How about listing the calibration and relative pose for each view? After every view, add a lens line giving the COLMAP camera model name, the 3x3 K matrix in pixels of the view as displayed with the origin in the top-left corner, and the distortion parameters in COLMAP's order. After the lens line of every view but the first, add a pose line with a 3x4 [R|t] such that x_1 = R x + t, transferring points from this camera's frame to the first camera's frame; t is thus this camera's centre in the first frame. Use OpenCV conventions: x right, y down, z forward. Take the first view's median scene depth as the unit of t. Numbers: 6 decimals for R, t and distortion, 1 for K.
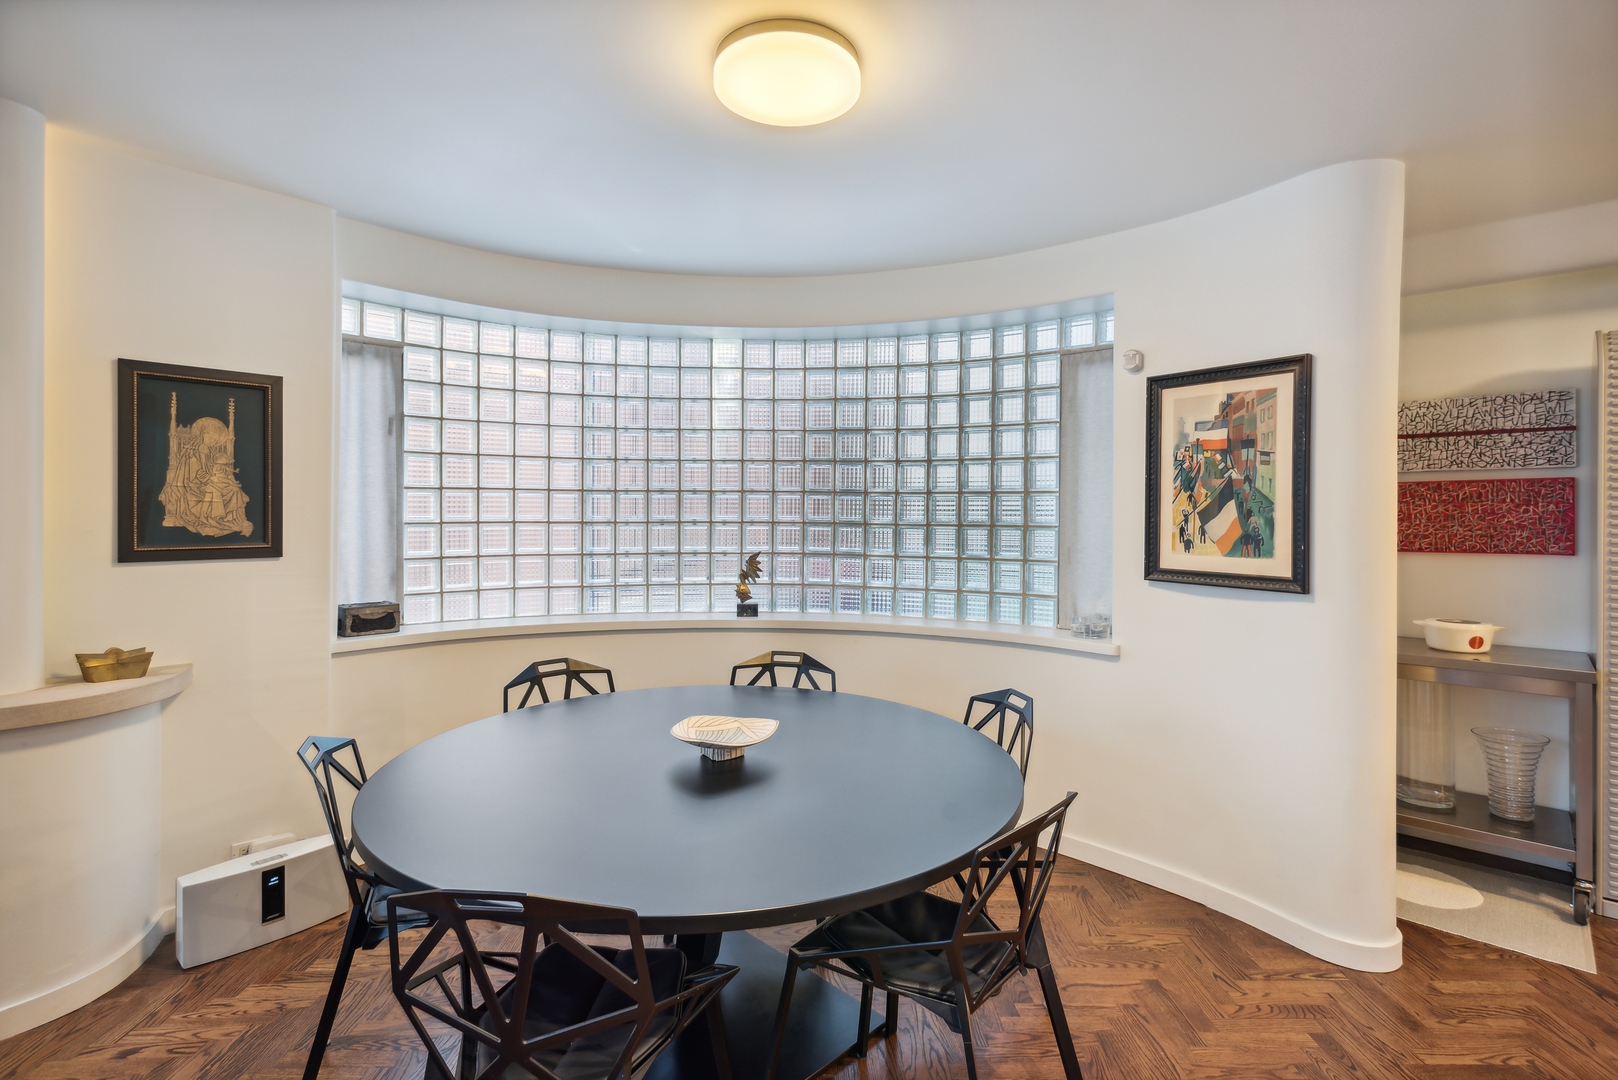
lens RADIAL K [[780.2, 0, 801.3], [0, 780.2, 528.8], [0, 0, 1]] dist [0.001834, 0.001049]
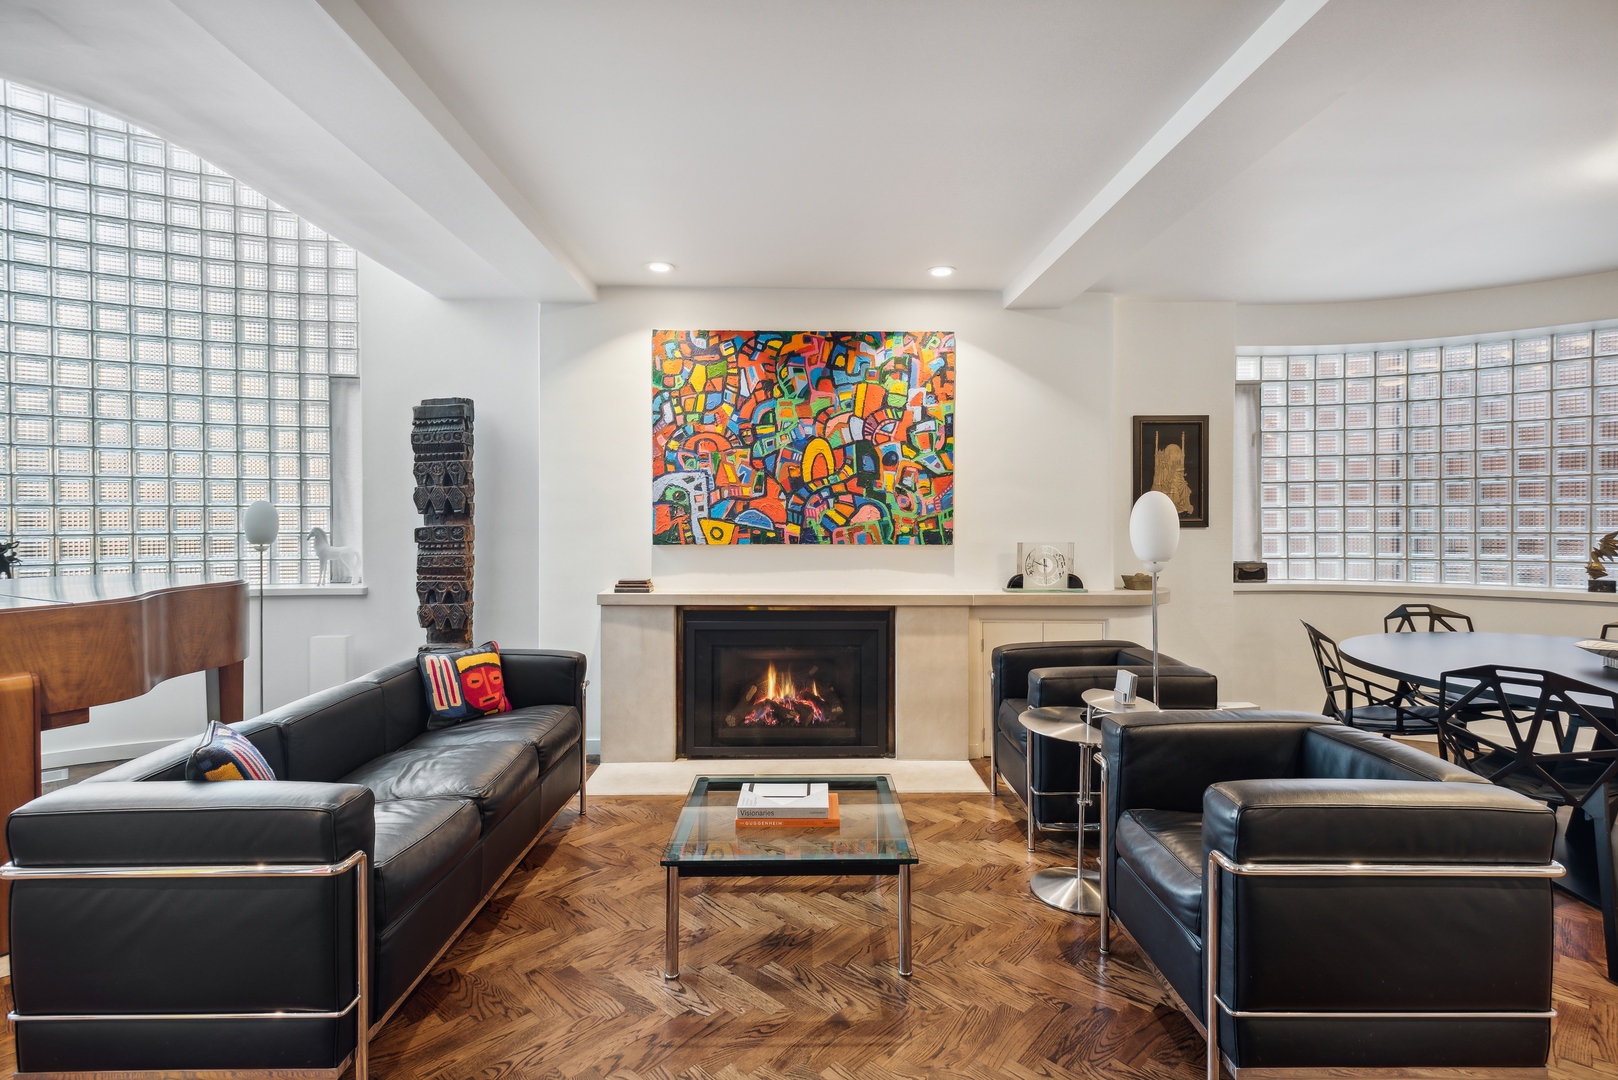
lens RADIAL K [[780.2, 0, 808.7], [0, 780.2, 528.2], [0, 0, 1]] dist [0.001834, 0.001049]
pose [[0.705550, 0.002756, -0.708655, -0.102764], [-0.005410, 0.999984, -0.001497, 0.043879], [0.708640, 0.004890, 0.705554, -0.696890]]
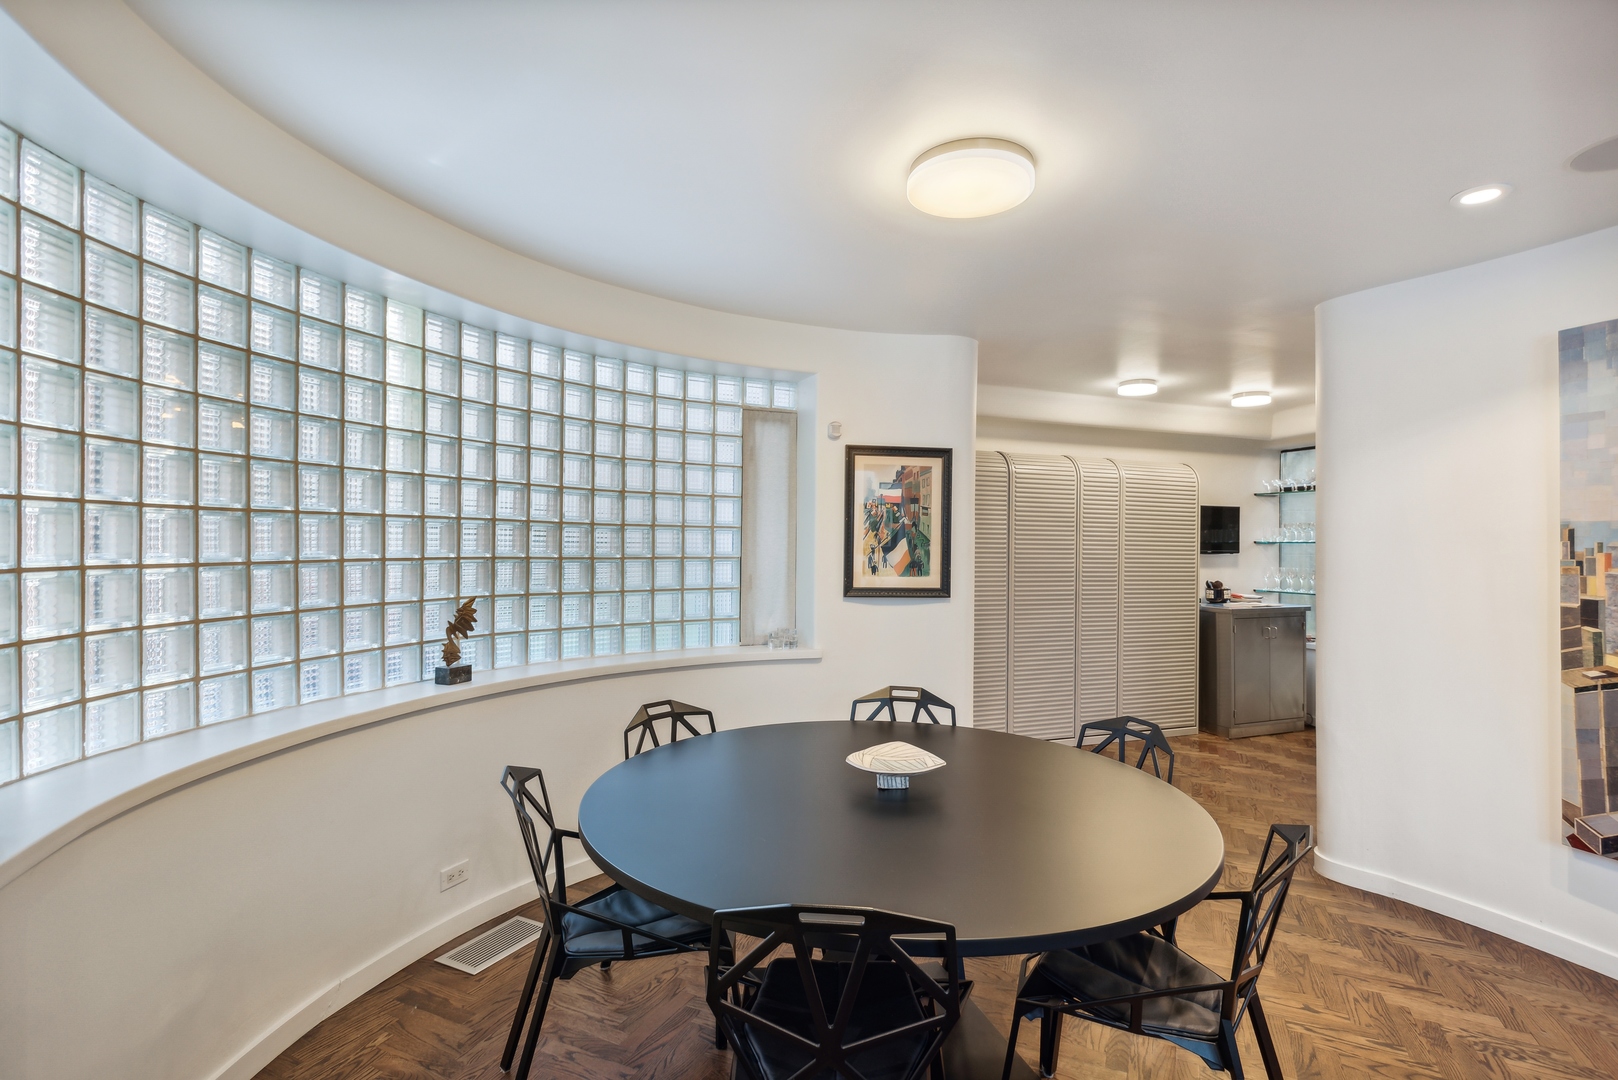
lens RADIAL K [[780.2, 0, 798.0], [0, 780.2, 540.9], [0, 0, 1]] dist [0.001834, 0.001049]
pose [[0.446320, -0.002666, 0.894870, -0.805555], [0.008443, 0.999964, -0.001233, -0.029626], [-0.894834, 0.008106, 0.446326, 0.490825]]
